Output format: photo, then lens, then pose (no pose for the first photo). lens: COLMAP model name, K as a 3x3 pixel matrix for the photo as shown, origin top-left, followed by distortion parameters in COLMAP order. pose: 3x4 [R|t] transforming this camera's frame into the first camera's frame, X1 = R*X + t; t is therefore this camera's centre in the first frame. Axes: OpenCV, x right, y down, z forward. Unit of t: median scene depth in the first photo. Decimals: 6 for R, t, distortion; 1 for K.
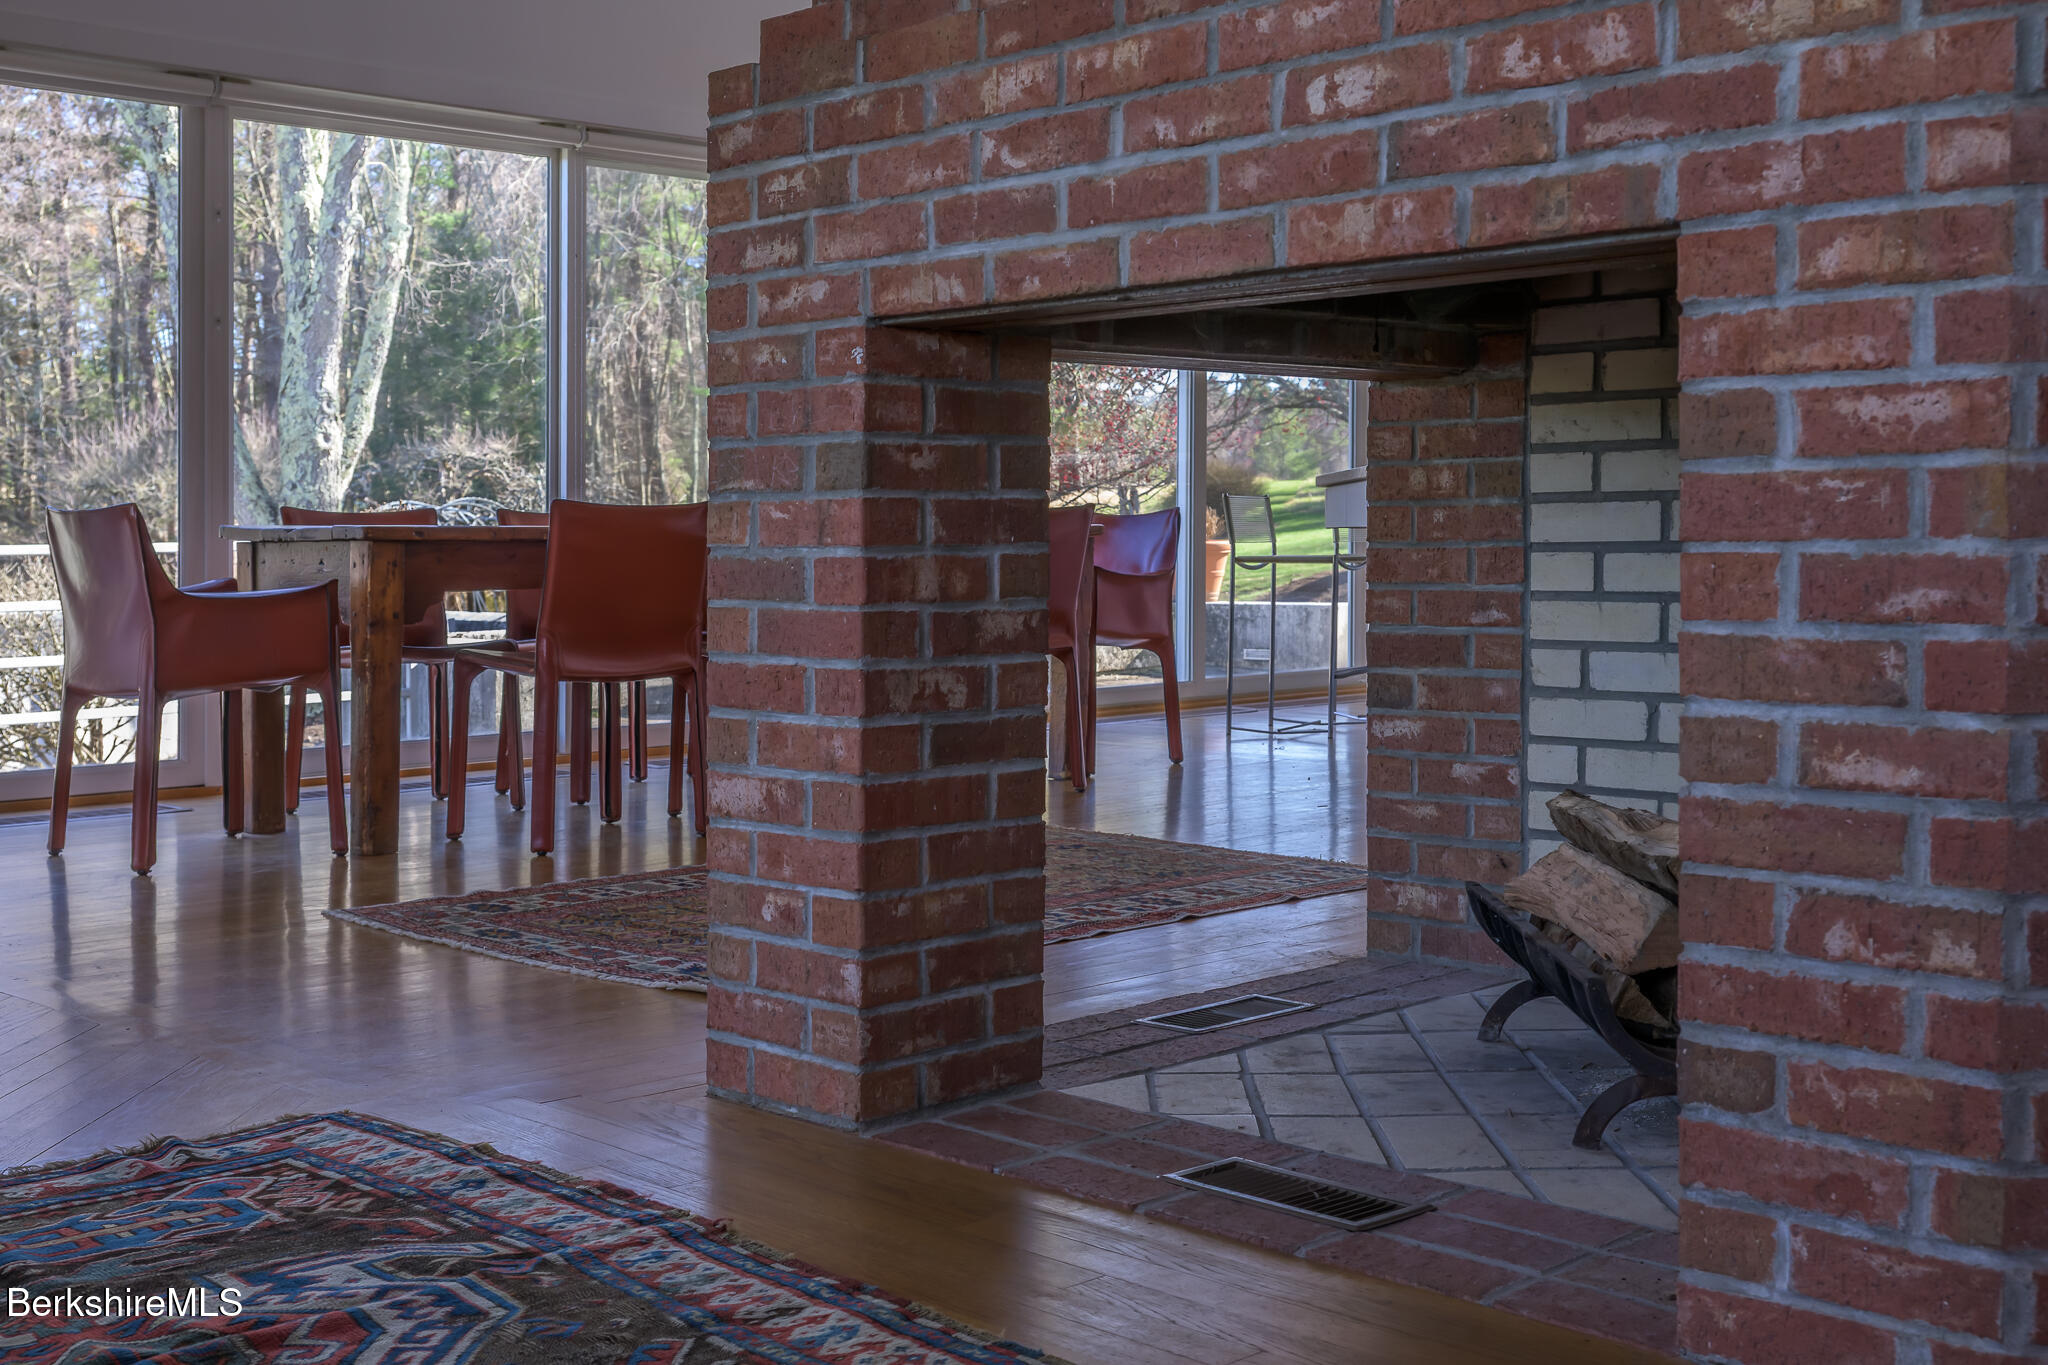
lens RADIAL K [[2256.1, 0, 1024.0], [0, 2256.1, 682.5], [0, 0, 1]] dist [0.001986, 0.002868]
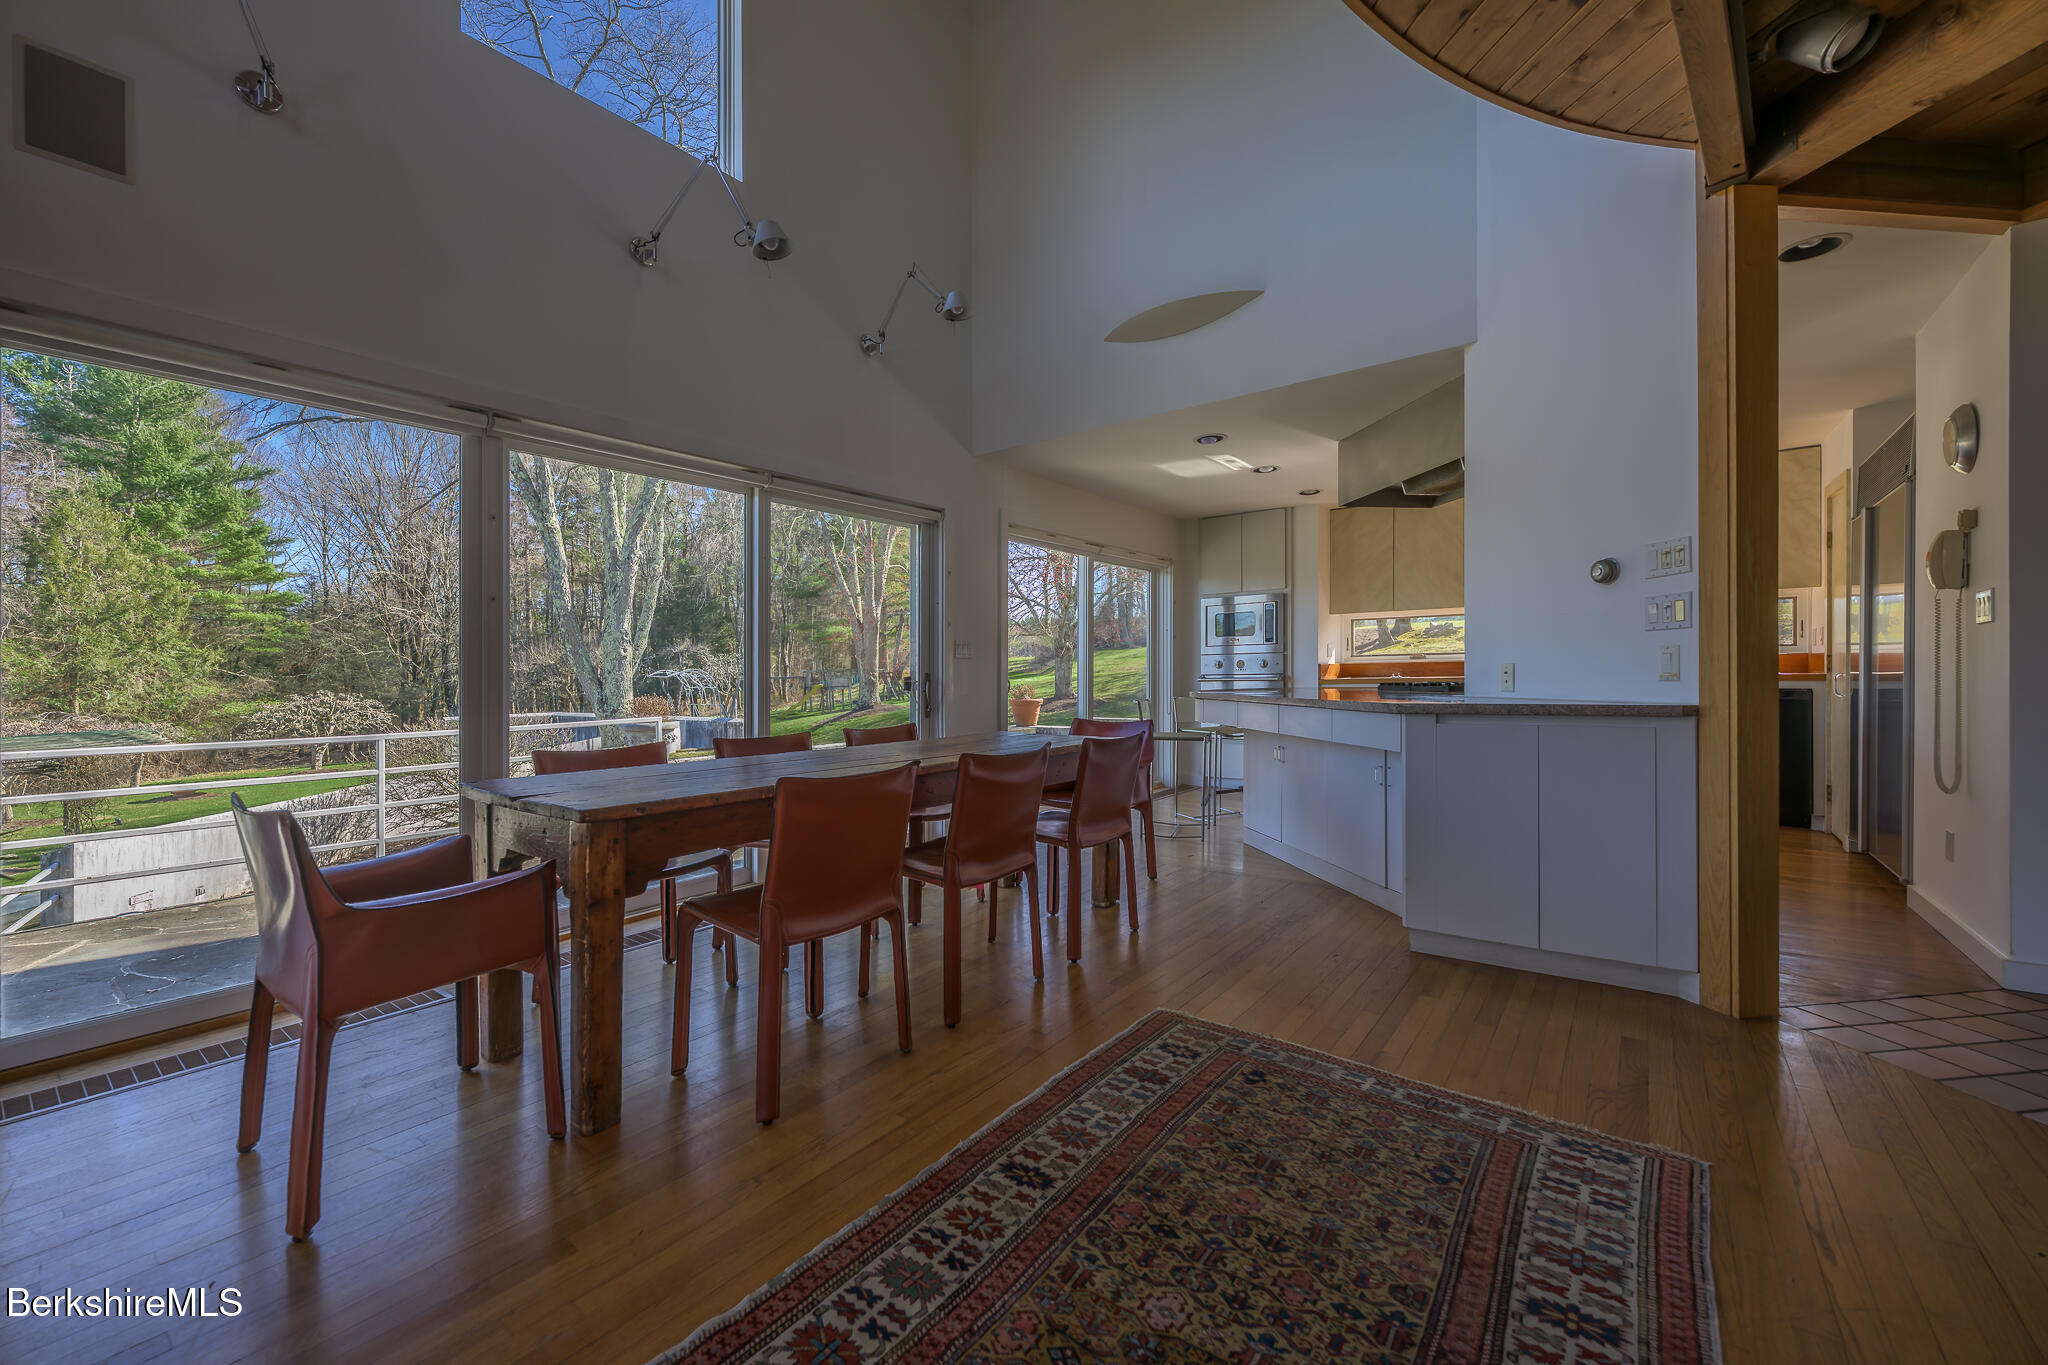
lens RADIAL K [[807.8, 0, 1001.6], [0, 807.8, 684.5], [0, 0, 1]] dist [0.000035, -0.000123]
pose [[0.991986, -0.014615, 0.125502, -0.041174], [0.021151, 0.998479, -0.050912, -0.026974], [-0.124567, 0.053158, 0.990786, 0.166918]]
